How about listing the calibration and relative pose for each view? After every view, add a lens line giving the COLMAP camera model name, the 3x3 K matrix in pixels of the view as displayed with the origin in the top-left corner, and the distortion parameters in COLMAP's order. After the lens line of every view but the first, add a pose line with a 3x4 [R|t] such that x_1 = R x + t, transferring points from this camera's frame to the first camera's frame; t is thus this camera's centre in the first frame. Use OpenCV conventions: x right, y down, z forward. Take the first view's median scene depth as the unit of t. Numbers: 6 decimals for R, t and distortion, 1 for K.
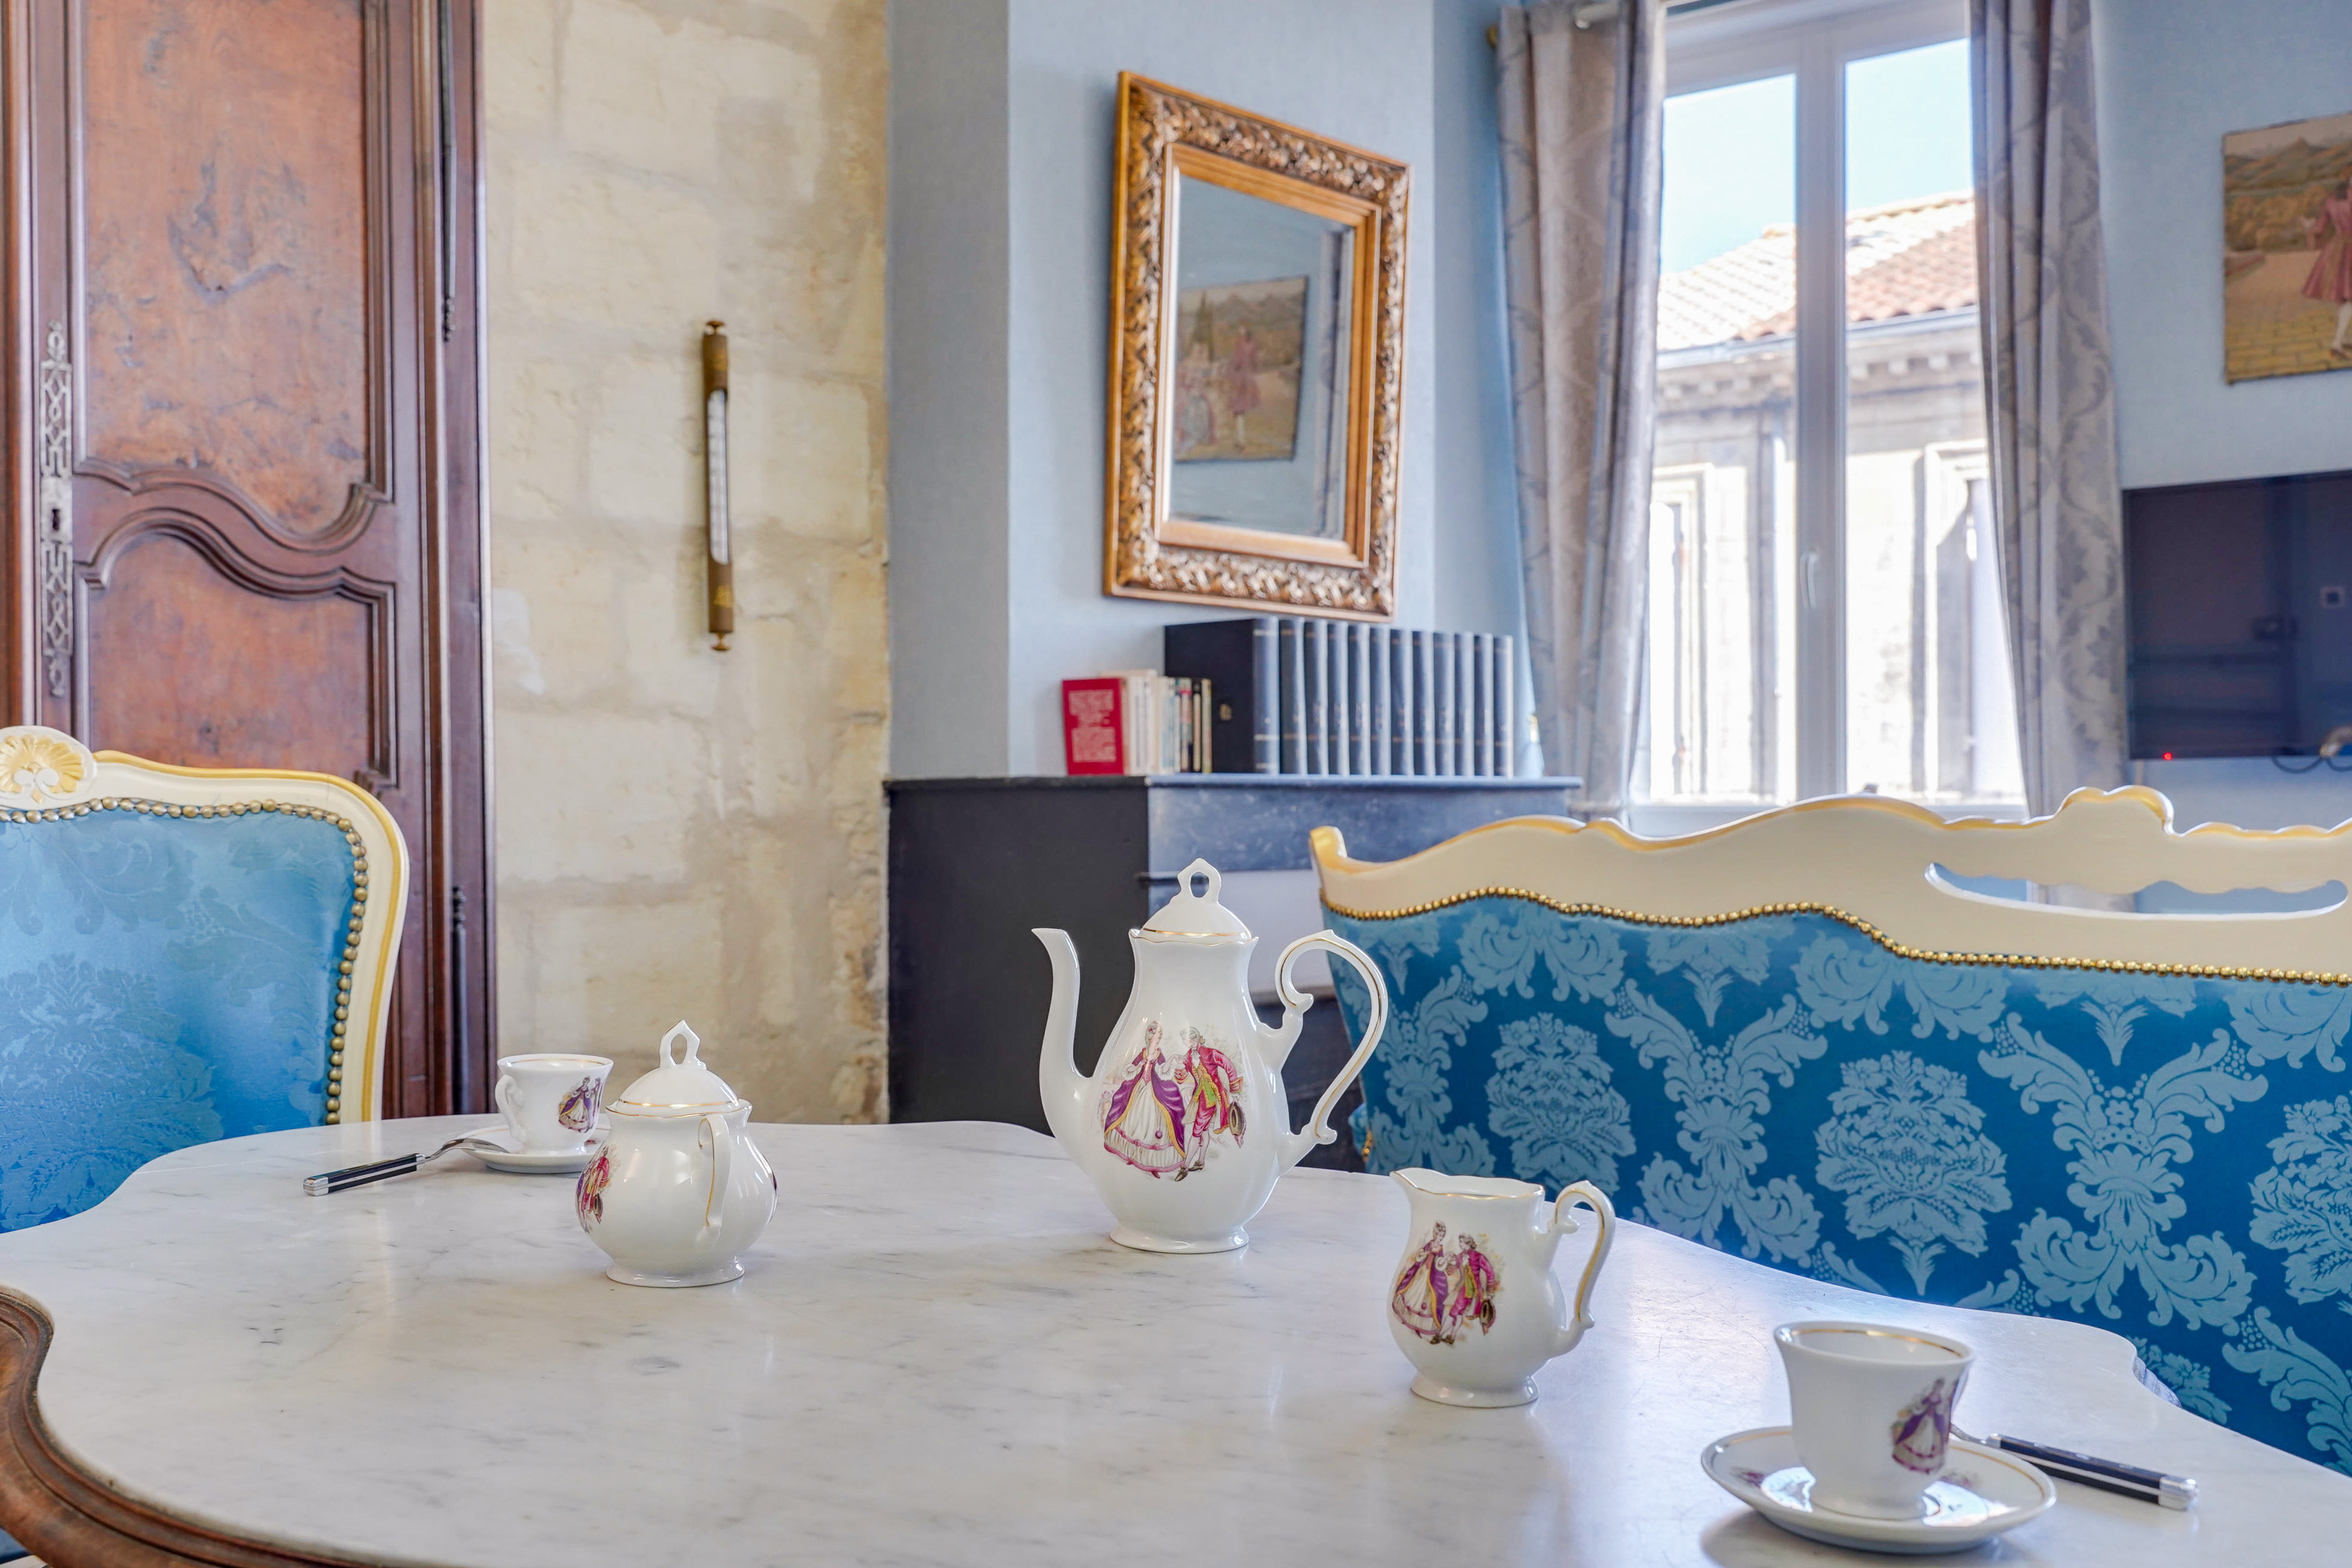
lens RADIAL K [[2381.6, 0, 1176.0], [0, 2381.6, 784.0], [0, 0, 1]] dist [0.017675, 0.004315]
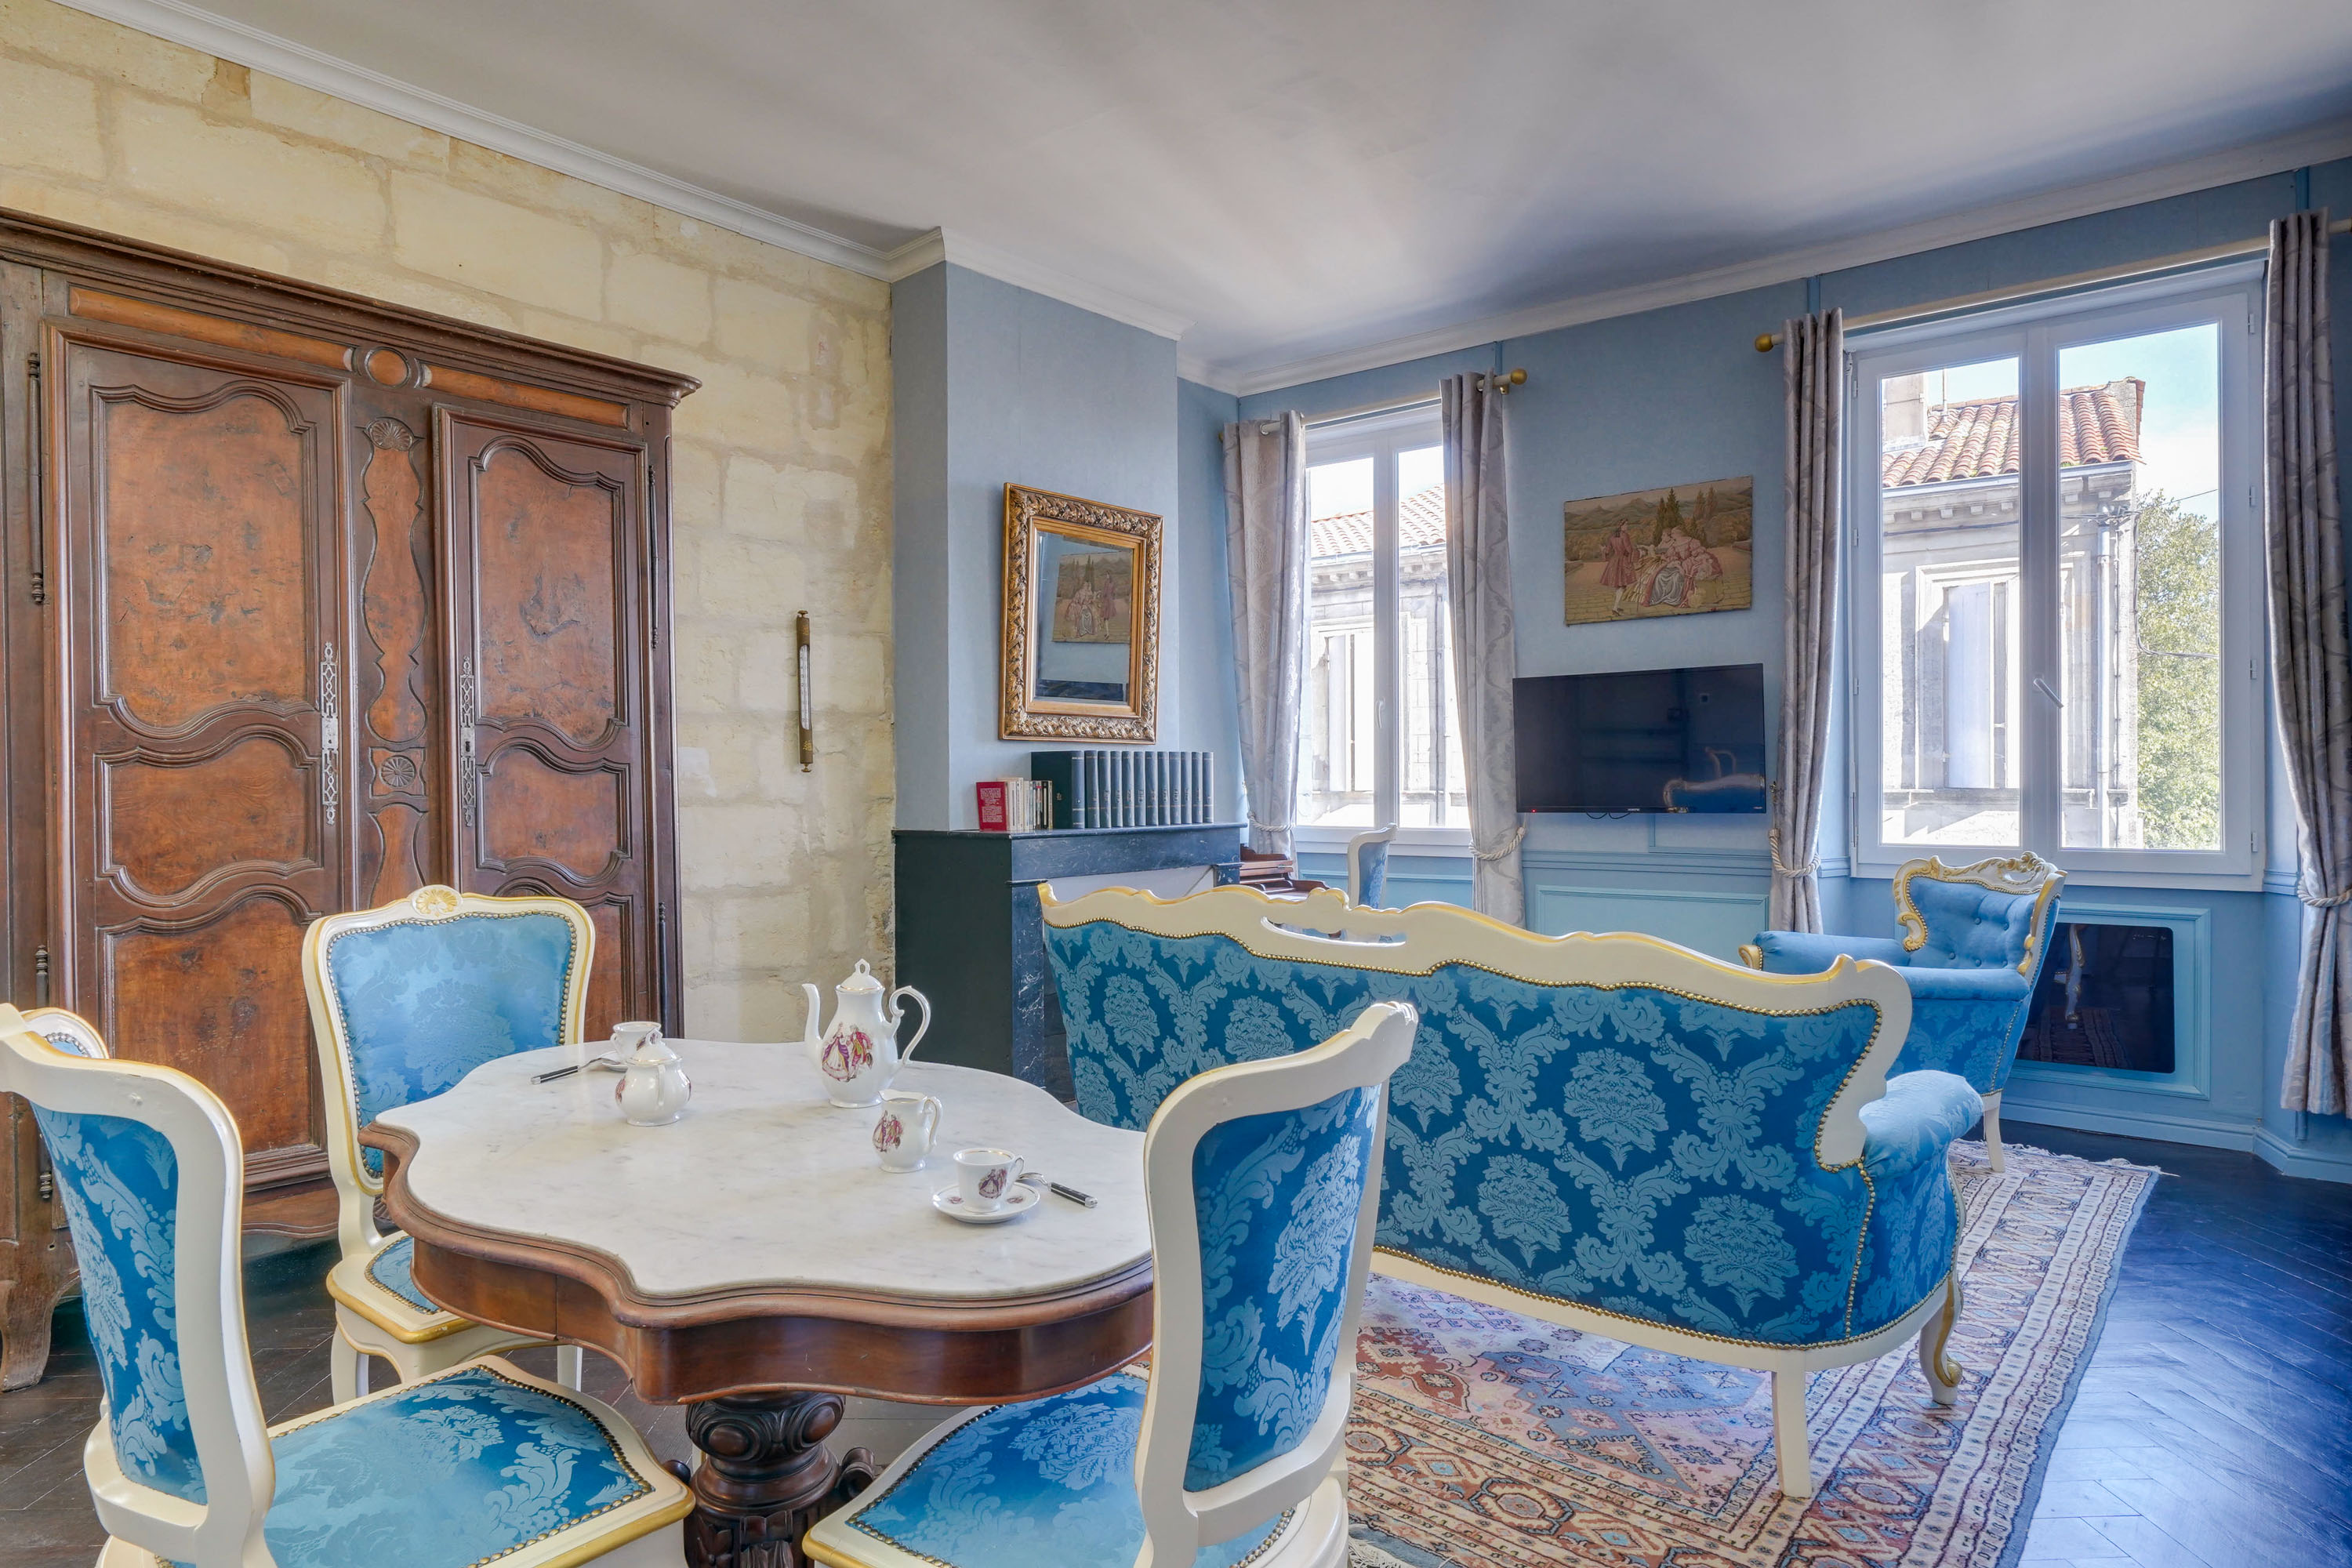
lens RADIAL K [[1362.1, 0, 1176.0], [0, 1362.1, 784.0], [0, 0, 1]] dist [0.000273, -0.000099]
pose [[0.999971, -0.003771, 0.006587, 0.117064], [0.003656, 0.999842, 0.017412, -0.063028], [-0.006652, -0.017388, 0.999827, -0.173303]]
